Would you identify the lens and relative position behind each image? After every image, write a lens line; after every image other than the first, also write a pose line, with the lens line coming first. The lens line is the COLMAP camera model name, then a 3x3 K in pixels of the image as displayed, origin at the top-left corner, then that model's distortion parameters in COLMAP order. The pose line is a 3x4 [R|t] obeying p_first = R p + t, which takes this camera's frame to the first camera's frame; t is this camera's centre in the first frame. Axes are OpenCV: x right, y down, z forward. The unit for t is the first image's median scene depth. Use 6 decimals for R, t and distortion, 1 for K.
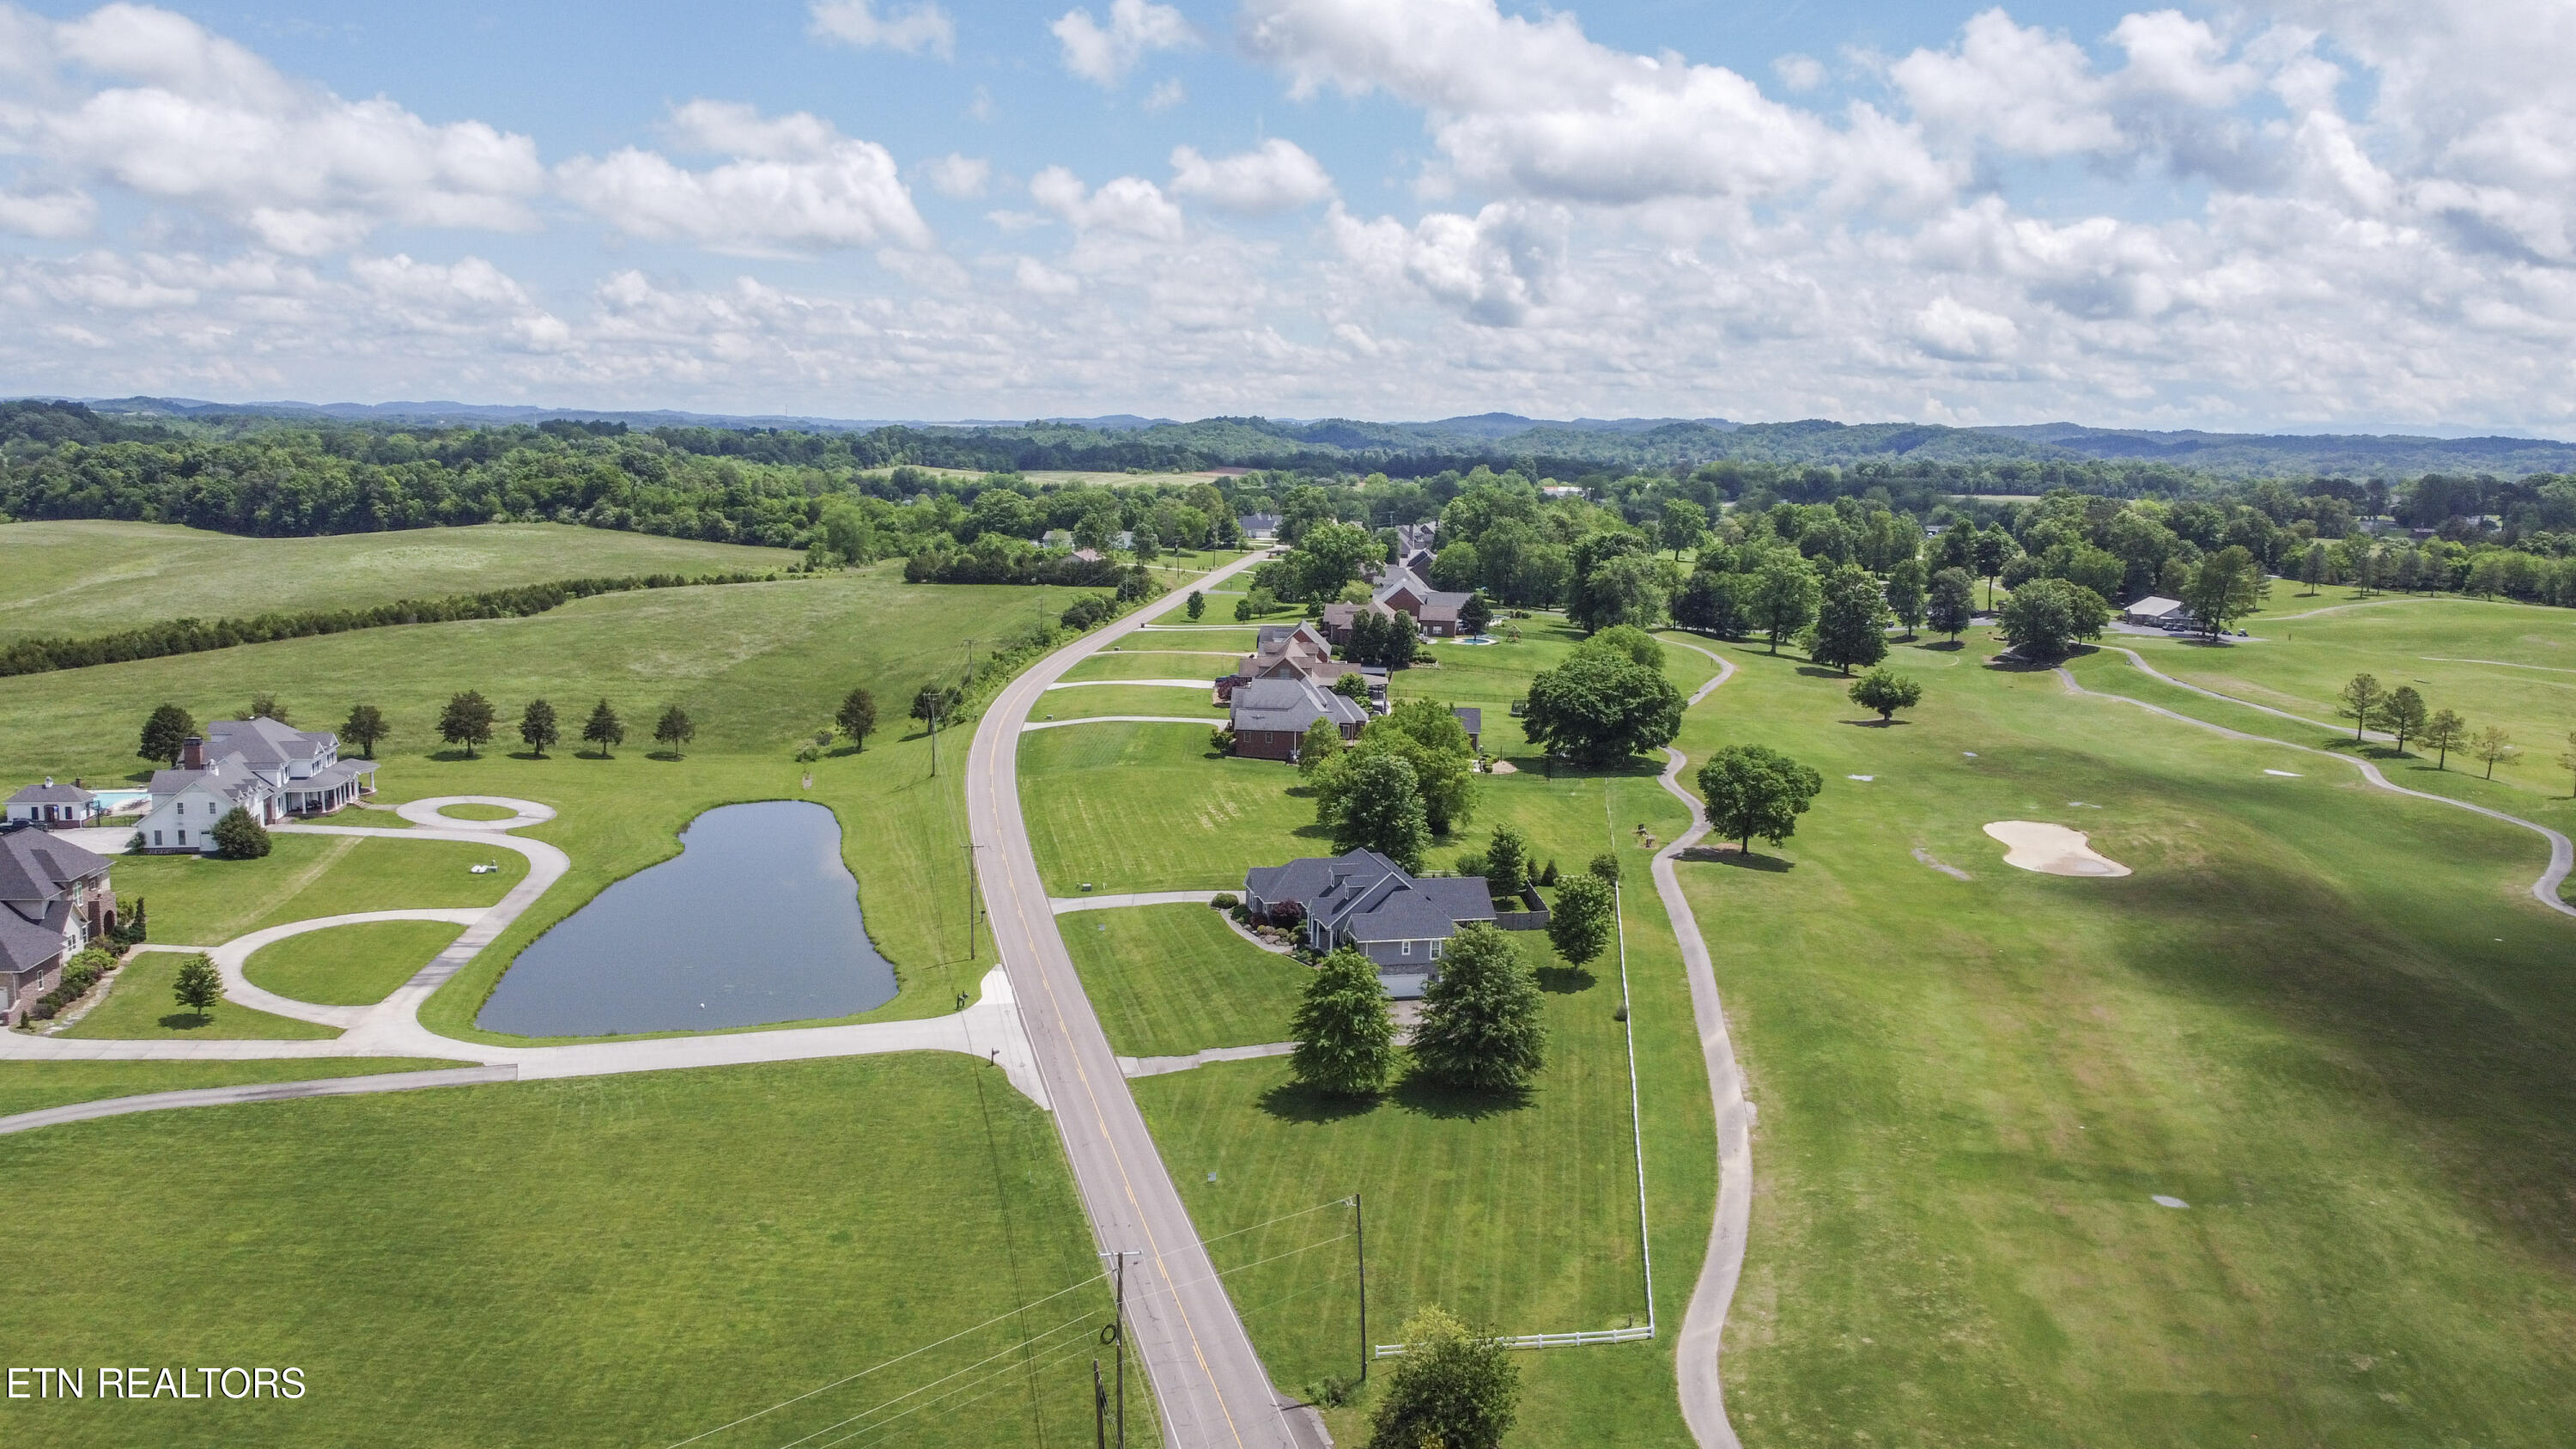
lens RADIAL K [[1943.6, 0, 1274.6], [0, 1943.6, 734.8], [0, 0, 1]] dist [0.003084, -0.004973]
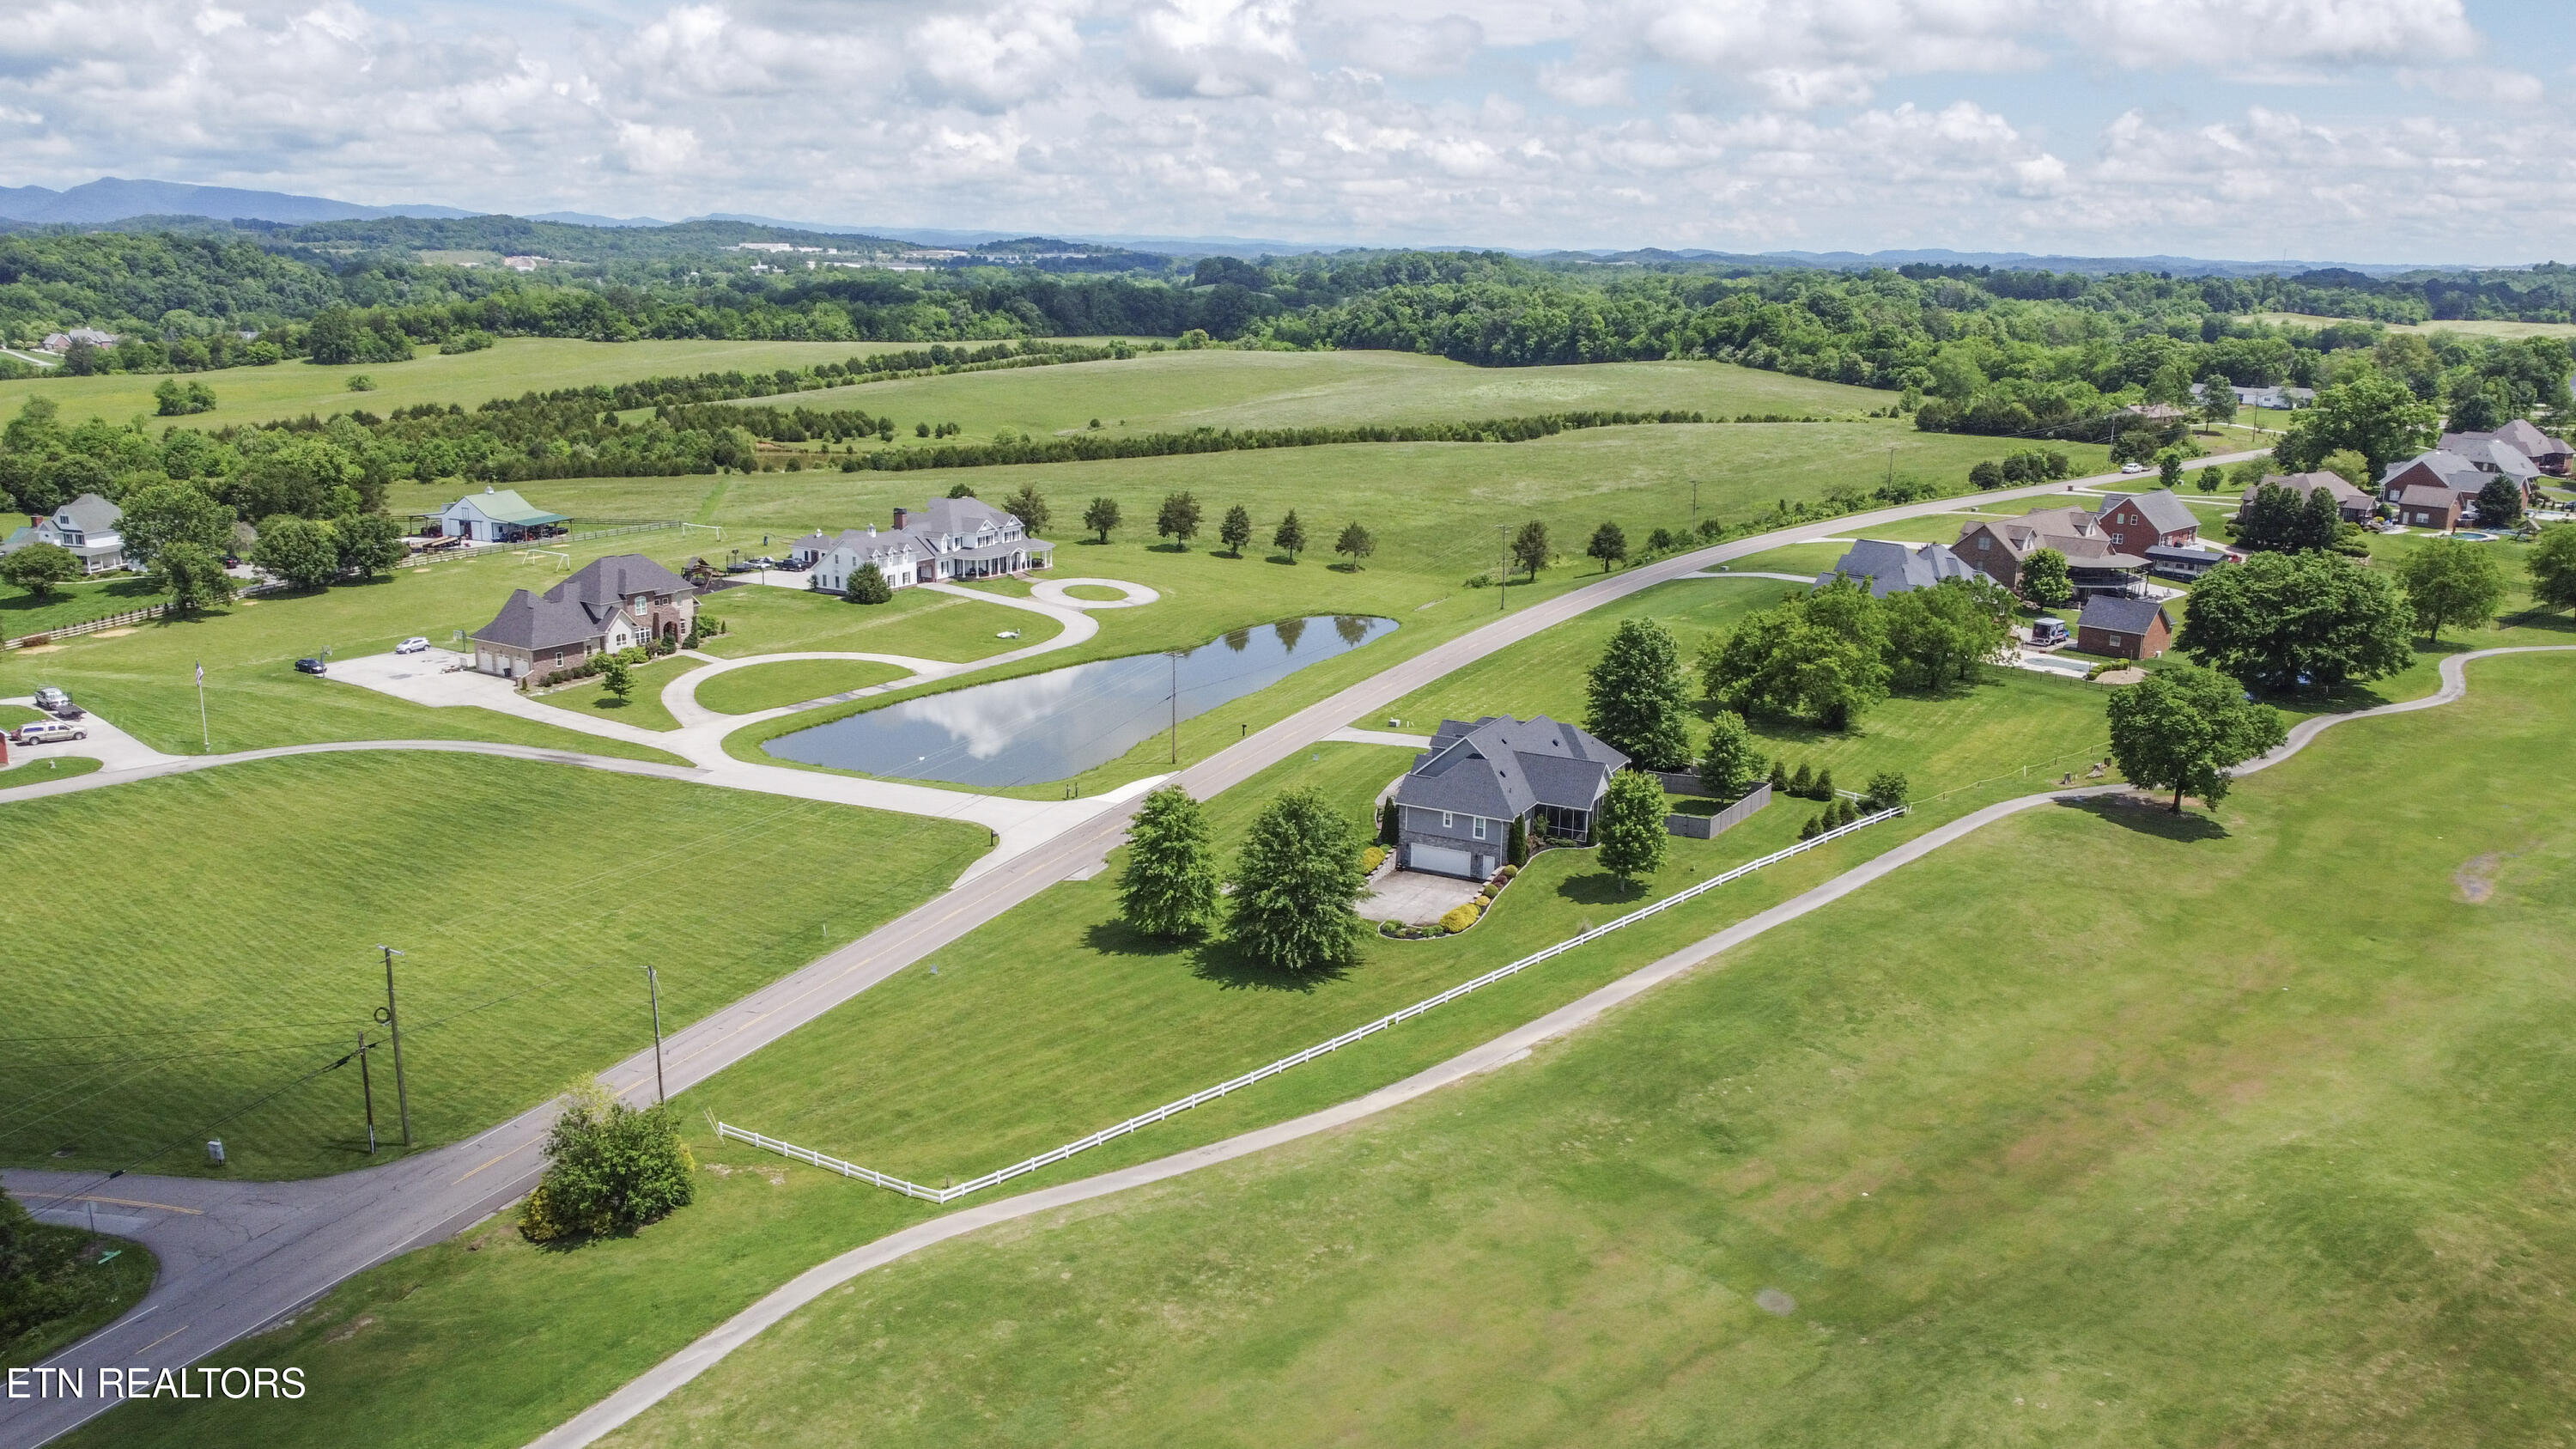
lens RADIAL K [[1943.6, 0, 1274.6], [0, 1943.6, 729.5], [0, 0, 1]] dist [0.003084, -0.004973]
pose [[0.750278, 0.146268, -0.644739, 0.150059], [-0.098892, 0.989077, 0.109305, -0.005940], [0.653684, -0.018250, 0.756547, 0.067659]]
